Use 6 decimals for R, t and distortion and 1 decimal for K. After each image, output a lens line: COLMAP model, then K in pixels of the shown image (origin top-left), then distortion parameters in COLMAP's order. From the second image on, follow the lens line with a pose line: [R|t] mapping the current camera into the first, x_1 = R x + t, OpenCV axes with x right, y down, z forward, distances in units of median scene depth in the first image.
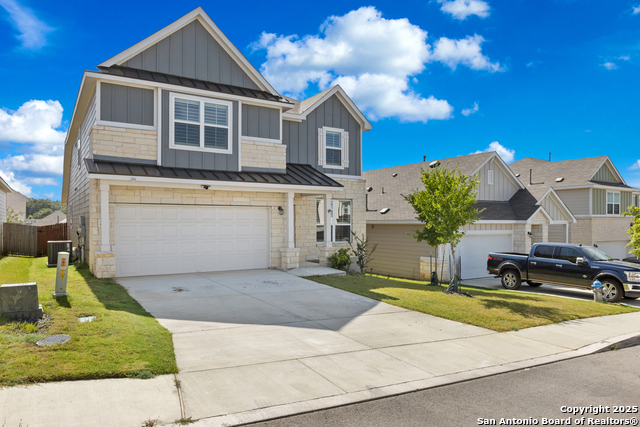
lens RADIAL K [[445.5, 0, 320.4], [0, 445.5, 214.7], [0, 0, 1]] dist [0.002171, 0.000169]
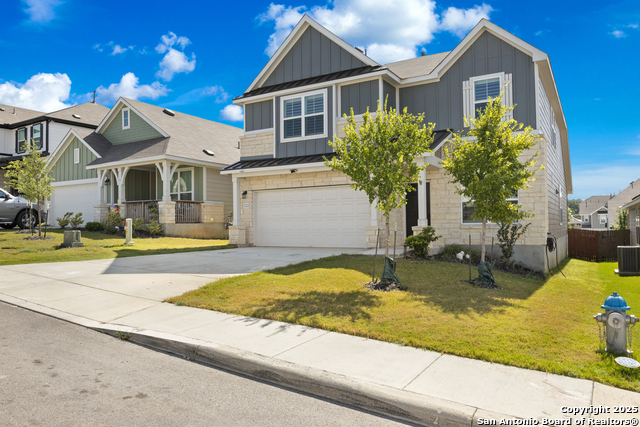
lens RADIAL K [[448.6, 0, 320.0], [0, 448.6, 214.4], [0, 0, 1]] dist [-0.004158, -0.000669]
pose [[0.450171, -0.032058, -0.892367, 0.772558], [0.024160, 0.999427, -0.023716, 0.076270], [0.892615, -0.010883, 0.450688, 0.519192]]
